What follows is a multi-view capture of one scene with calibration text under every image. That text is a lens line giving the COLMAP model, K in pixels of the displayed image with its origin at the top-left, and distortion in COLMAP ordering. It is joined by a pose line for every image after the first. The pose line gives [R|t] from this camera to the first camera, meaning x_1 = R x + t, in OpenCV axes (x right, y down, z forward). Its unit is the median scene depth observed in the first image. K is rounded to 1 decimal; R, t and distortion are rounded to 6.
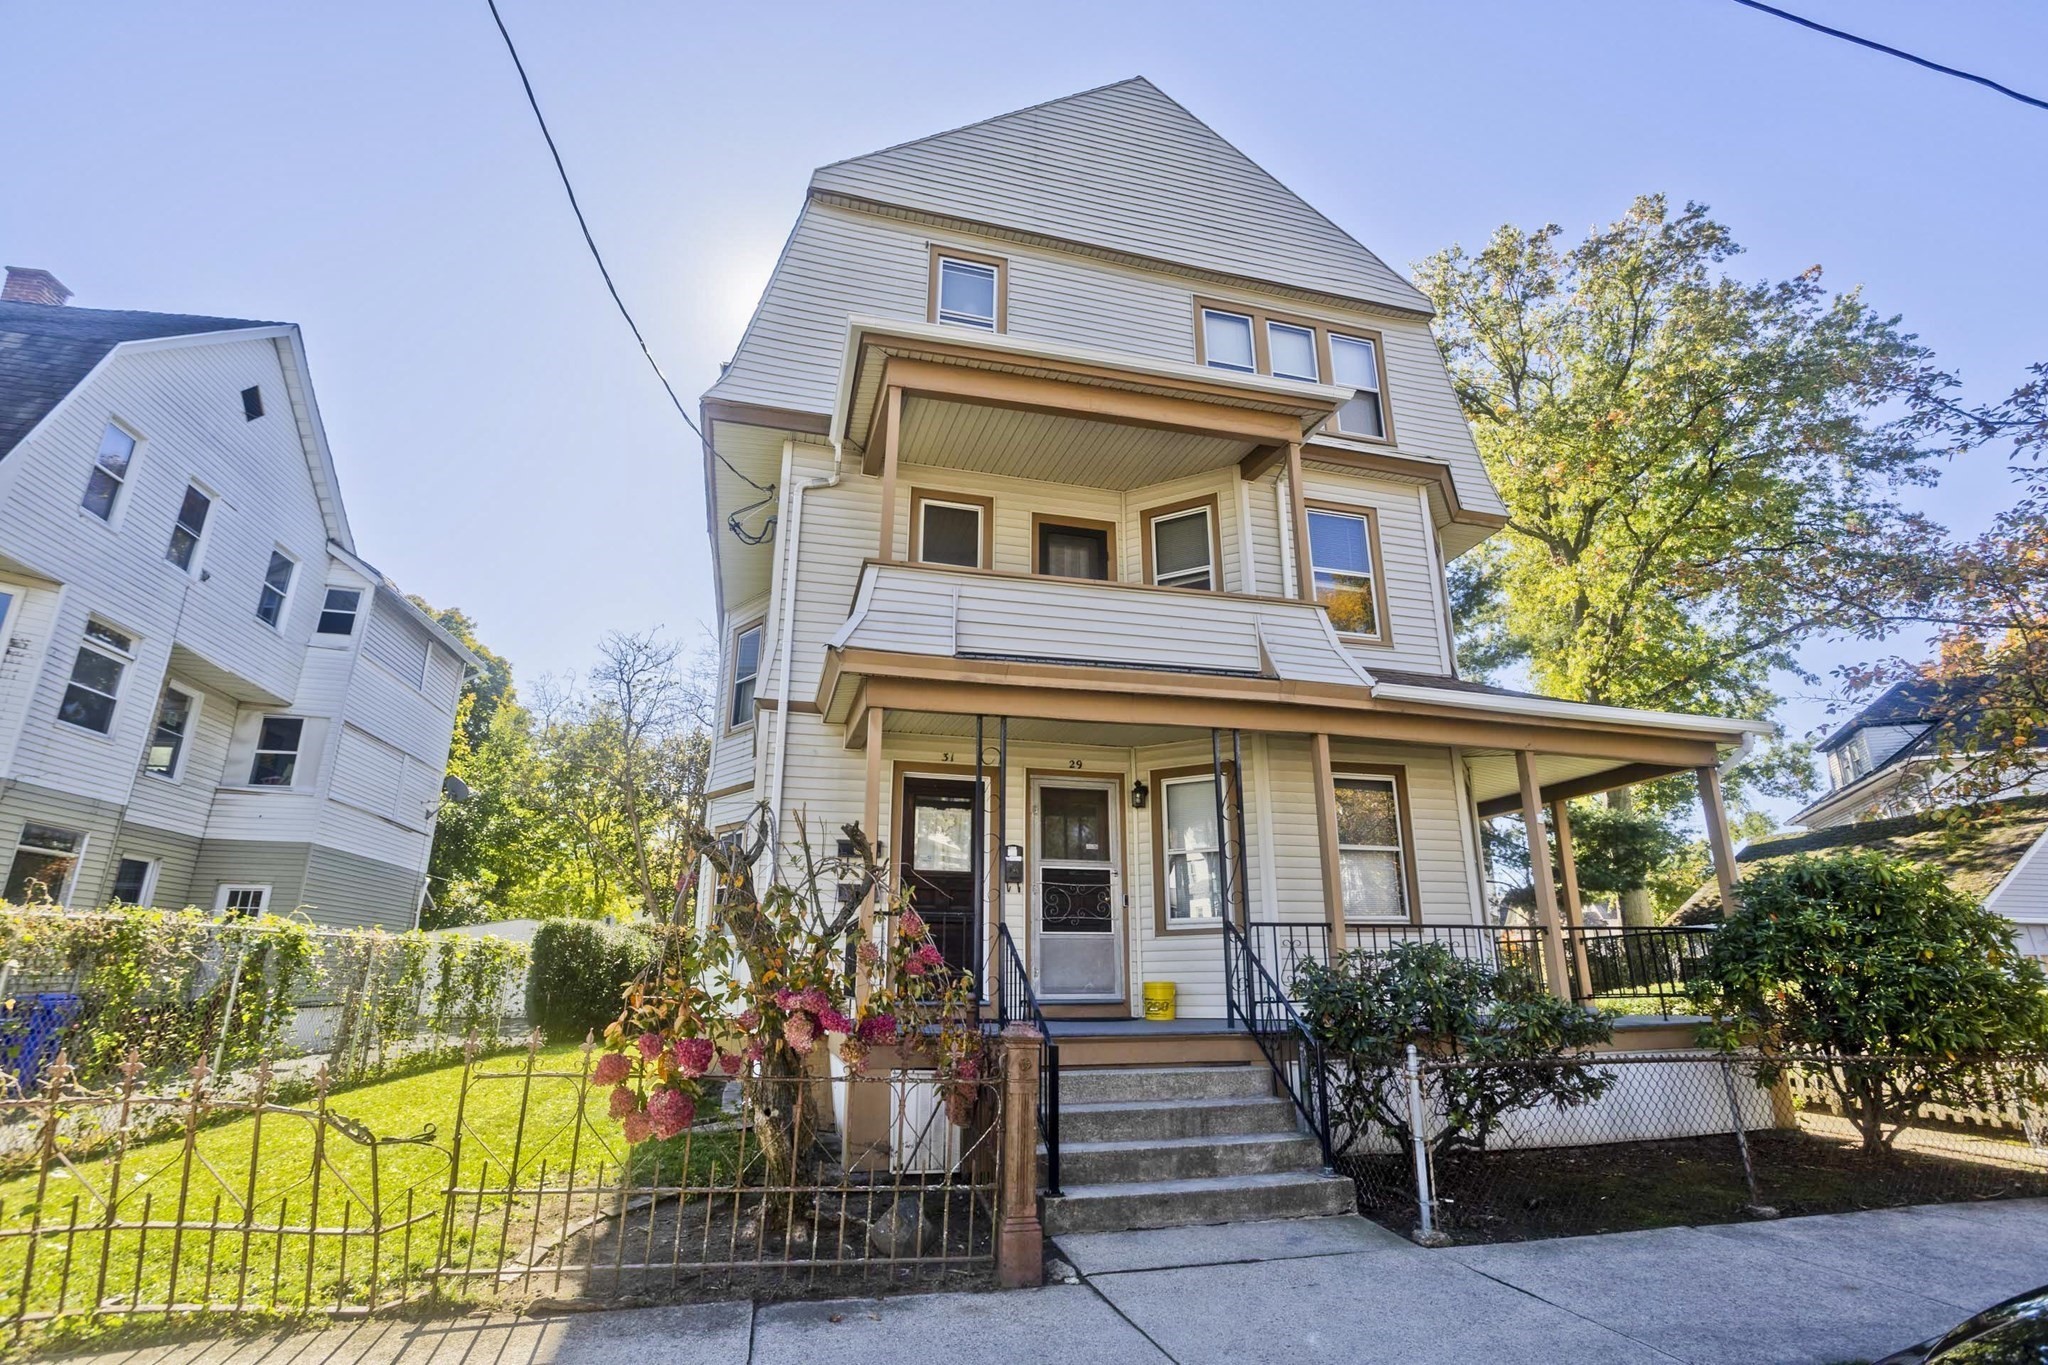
lens RADIAL K [[954.8, 0, 1024.0], [0, 954.8, 682.5], [0, 0, 1]] dist [-0.013471, 0.011660]
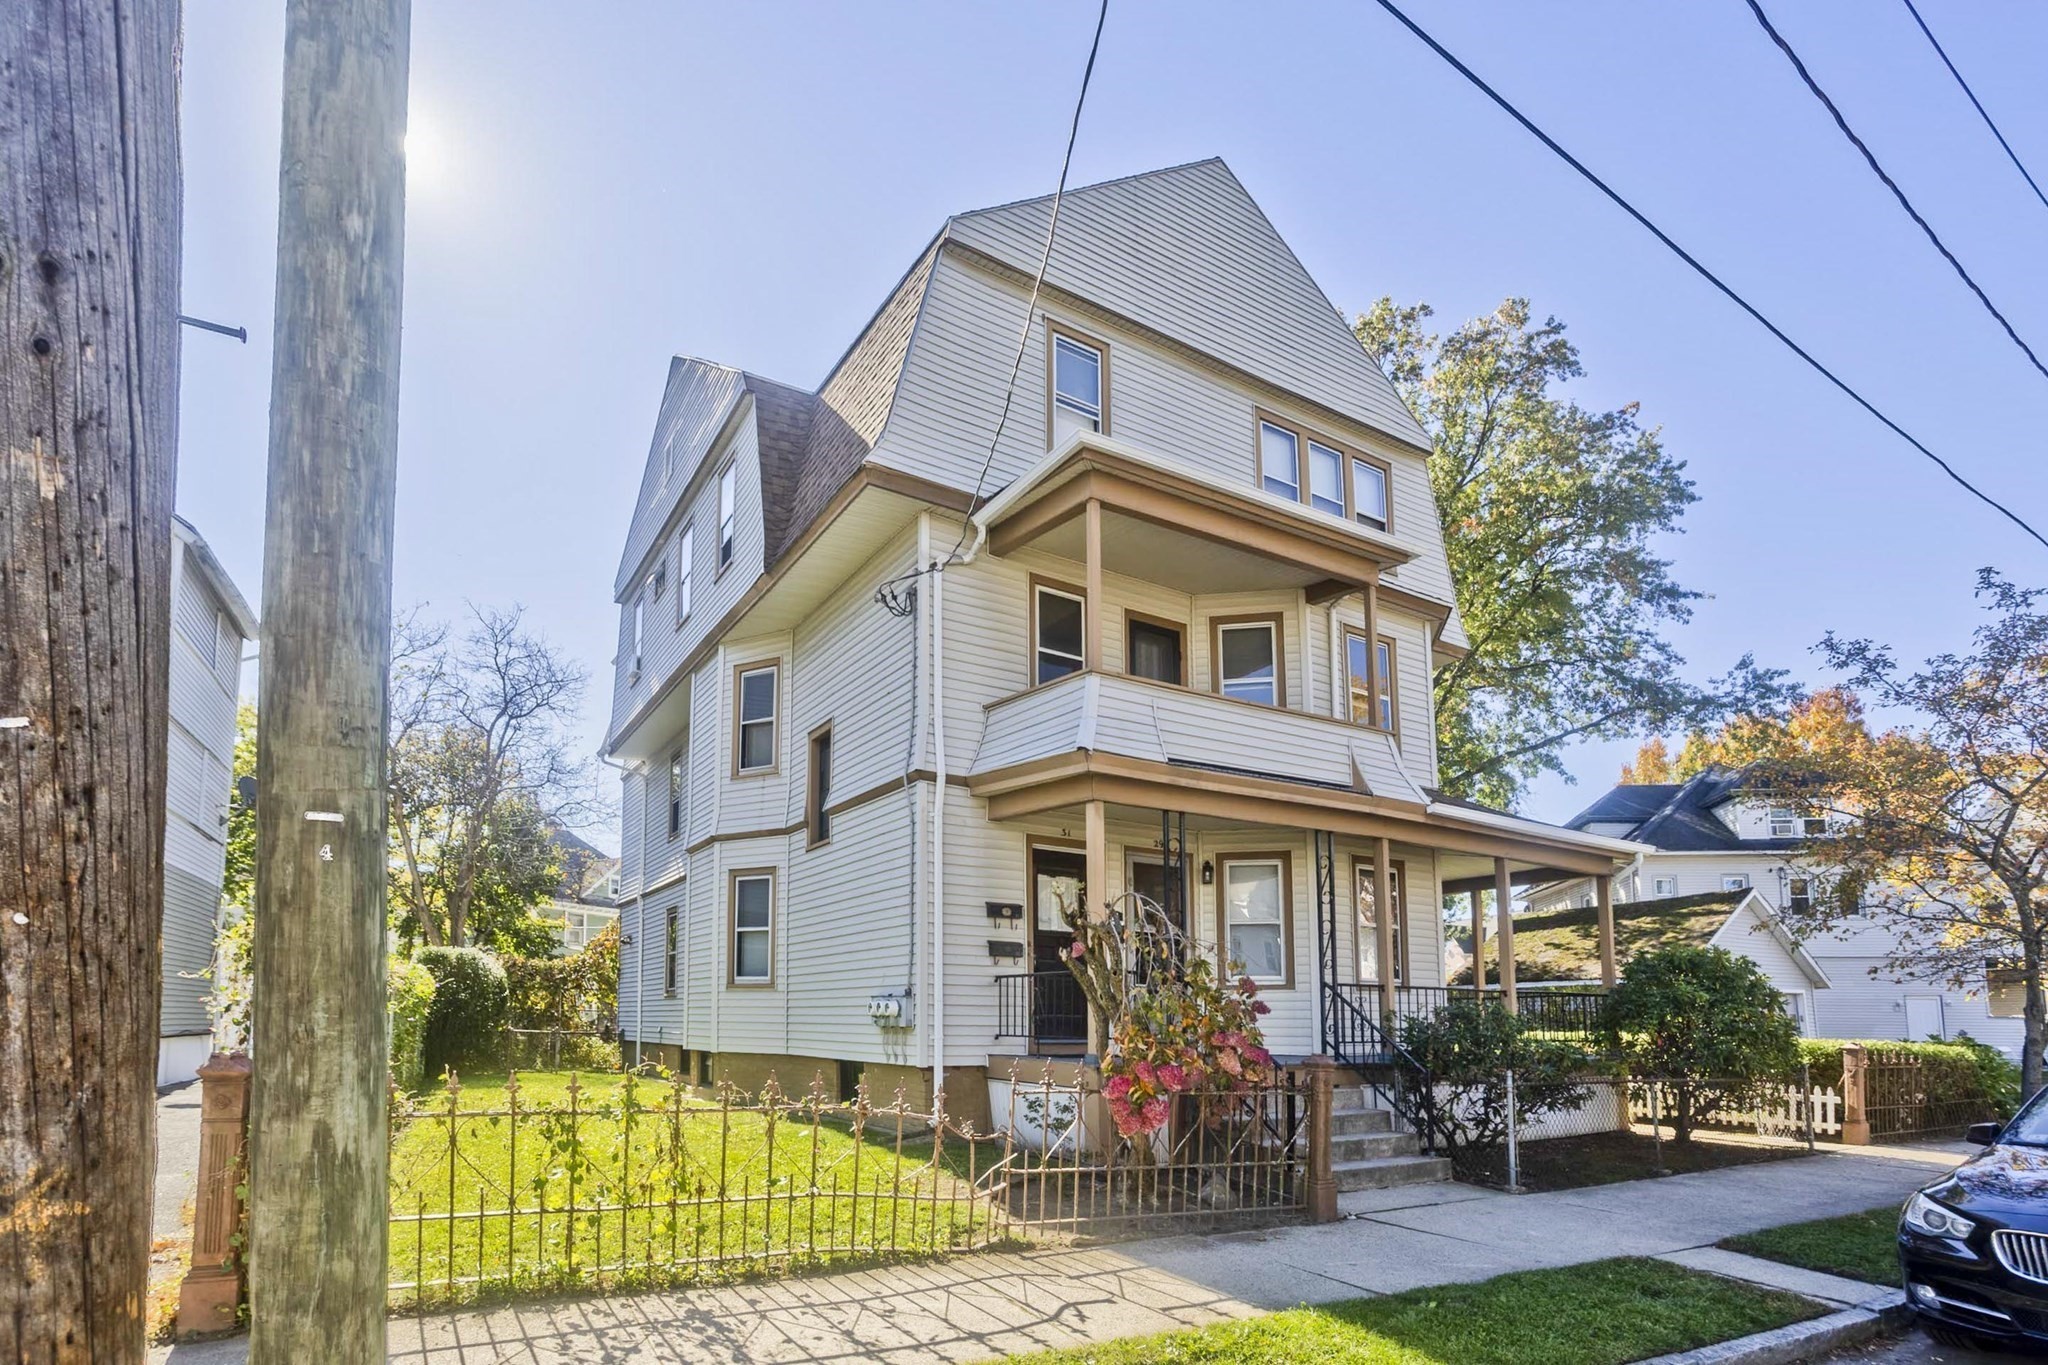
lens RADIAL K [[1051.0, 0, 1024.5], [0, 1051.0, 882.2], [0, 0, 1]] dist [-0.000504, -0.000987]
pose [[0.959972, 0.049891, 0.275618, -0.417963], [-0.095913, 0.983071, 0.156114, -0.048057], [-0.263163, -0.176300, 0.948506, -0.159621]]
